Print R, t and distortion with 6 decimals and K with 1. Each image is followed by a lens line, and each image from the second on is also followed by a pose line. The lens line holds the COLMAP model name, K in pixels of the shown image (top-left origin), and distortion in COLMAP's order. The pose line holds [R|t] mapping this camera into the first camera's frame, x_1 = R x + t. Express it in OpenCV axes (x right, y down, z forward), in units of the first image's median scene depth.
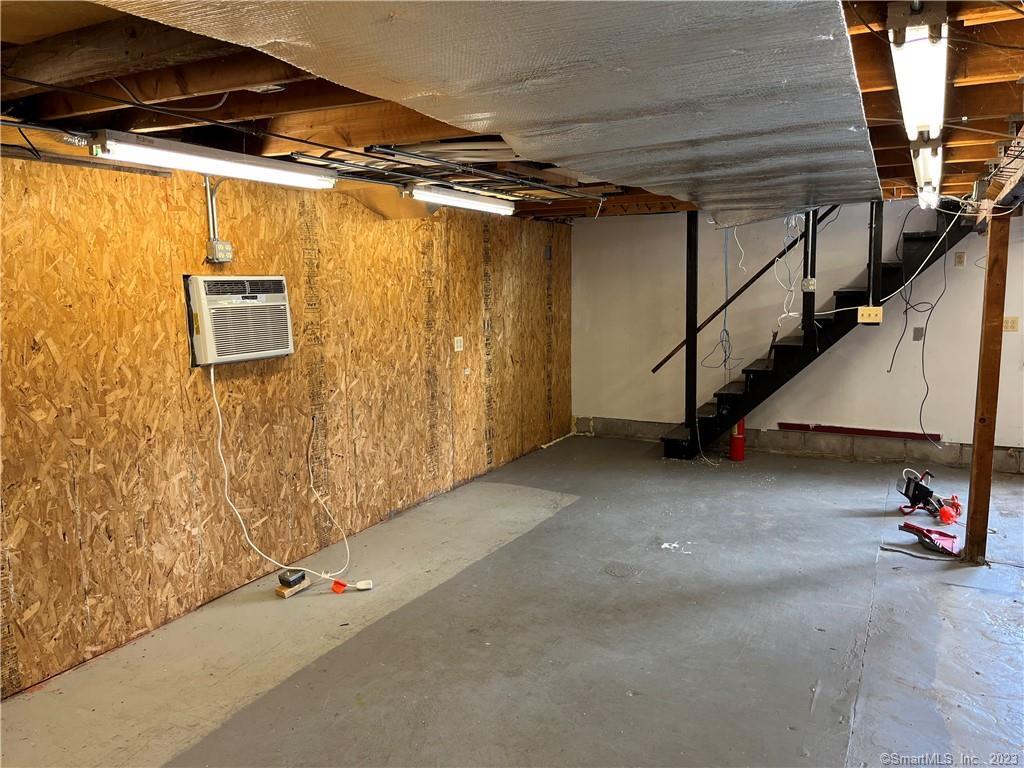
lens RADIAL K [[773.3, 0, 513.9], [0, 773.3, 378.9], [0, 0, 1]] dist [0.069911, -0.093955]
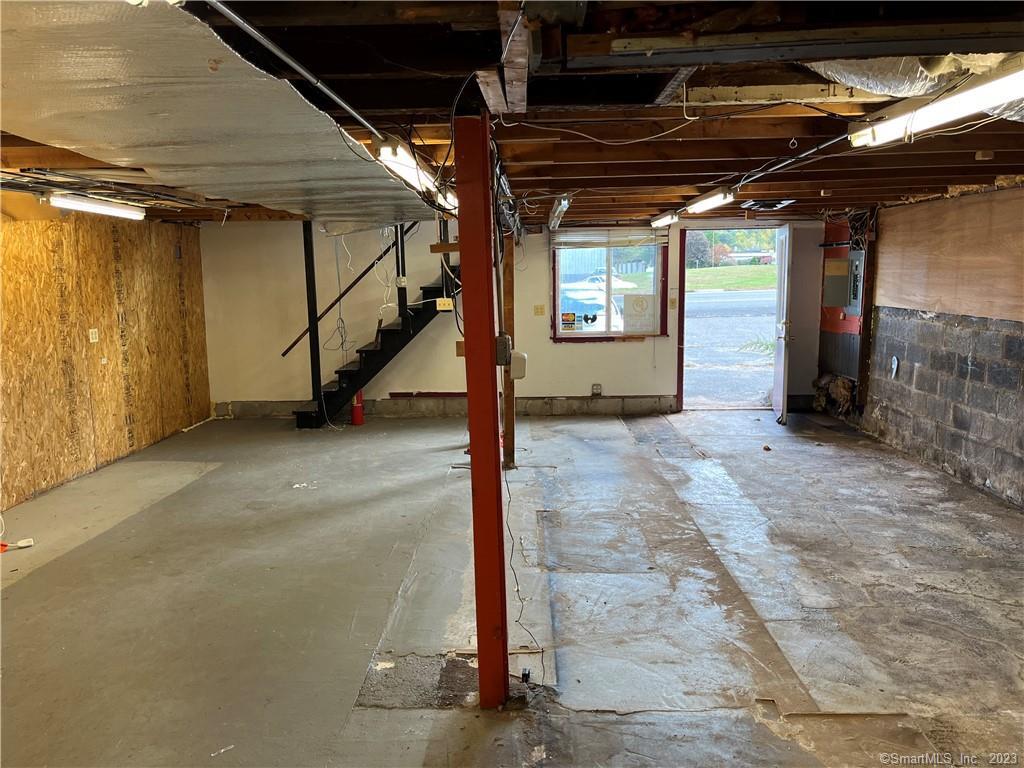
lens RADIAL K [[773.3, 0, 513.9], [0, 773.3, 378.9], [0, 0, 1]] dist [0.069911, -0.093955]
pose [[0.898789, -0.056422, 0.434736, -0.023589], [0.056407, 0.998324, 0.012951, 0.035213], [-0.434738, 0.012881, 0.900465, -0.246520]]
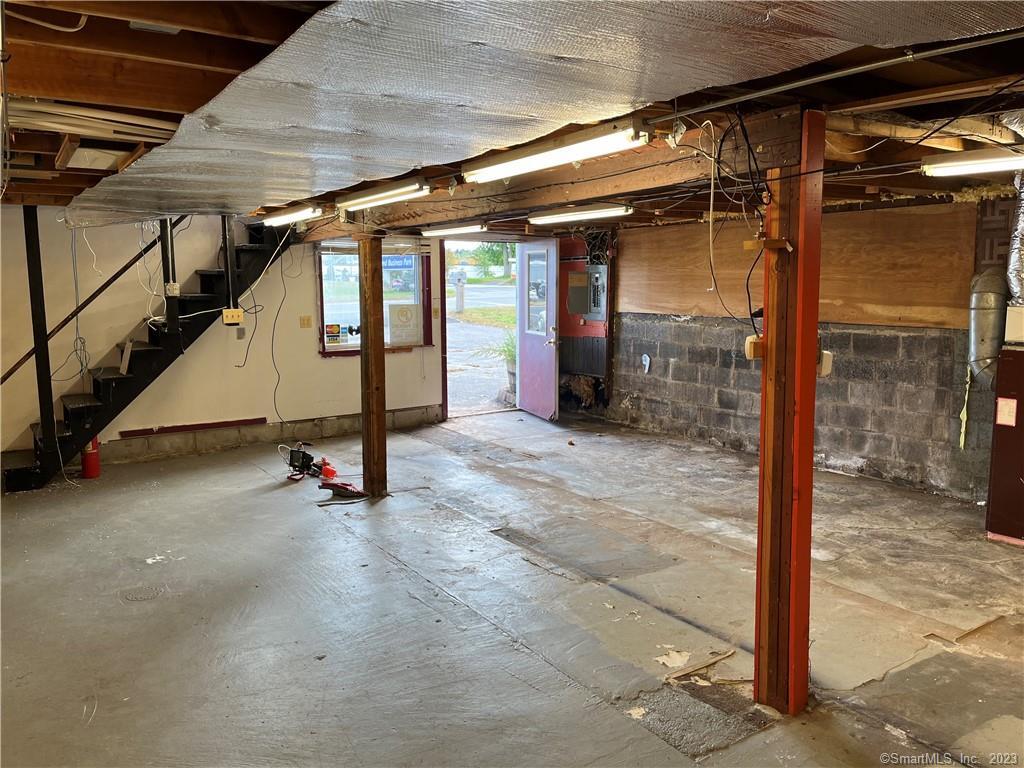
lens RADIAL K [[773.3, 0, 513.9], [0, 773.3, 378.9], [0, 0, 1]] dist [0.069911, -0.093955]
pose [[0.480123, -0.097210, 0.871798, -0.326624], [0.112274, 0.992477, 0.048834, -0.002281], [-0.869986, 0.074434, 0.487425, 0.108380]]
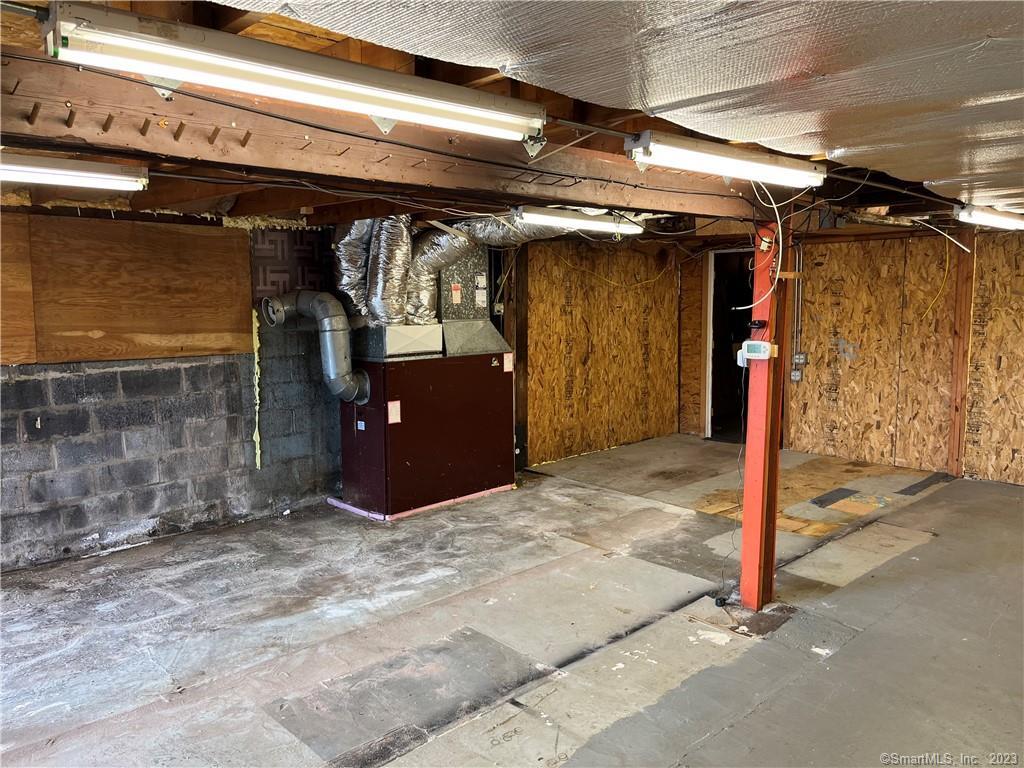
lens RADIAL K [[773.3, 0, 513.9], [0, 773.3, 378.9], [0, 0, 1]] dist [0.069911, -0.093955]
pose [[-0.943841, -0.011545, 0.330199, 0.150533], [0.064918, 0.973429, 0.219596, -0.114976], [-0.323960, 0.228699, -0.918012, 0.887076]]
